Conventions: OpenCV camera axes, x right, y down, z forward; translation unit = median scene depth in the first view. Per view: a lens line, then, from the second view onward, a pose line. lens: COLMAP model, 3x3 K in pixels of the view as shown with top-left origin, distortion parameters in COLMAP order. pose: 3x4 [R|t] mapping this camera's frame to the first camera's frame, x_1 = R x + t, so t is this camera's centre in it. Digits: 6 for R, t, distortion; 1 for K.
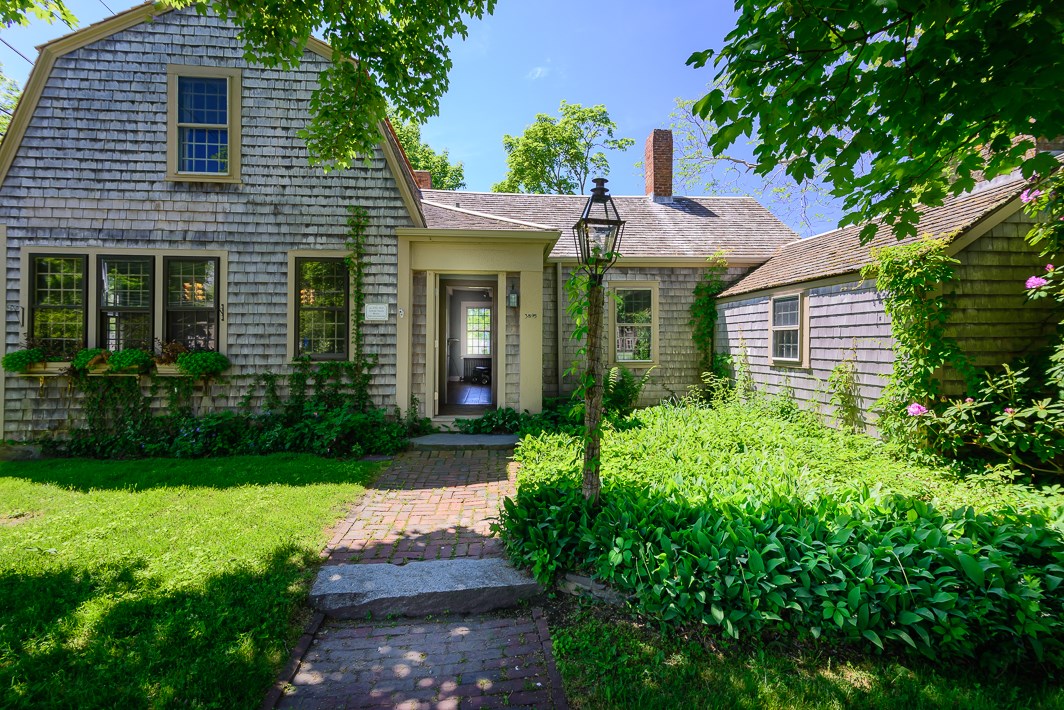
lens RADIAL K [[518.6, 0, 525.3], [0, 518.6, 349.5], [0, 0, 1]] dist [0.006783, 0.001218]
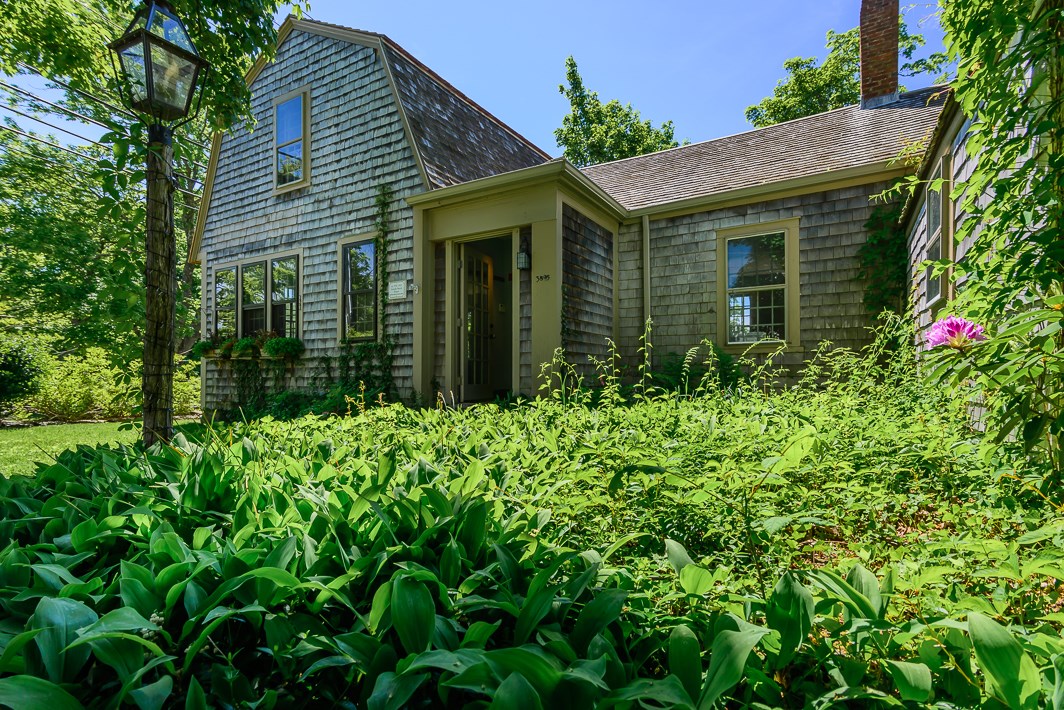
lens RADIAL K [[518.6, 0, 542.6], [0, 518.6, 381.8], [0, 0, 1]] dist [0.006783, 0.001218]
pose [[0.810369, 0.001025, -0.585919, 0.493773], [-0.004196, 0.999983, -0.004055, 0.100134], [0.585905, 0.005744, 0.810359, 0.381983]]
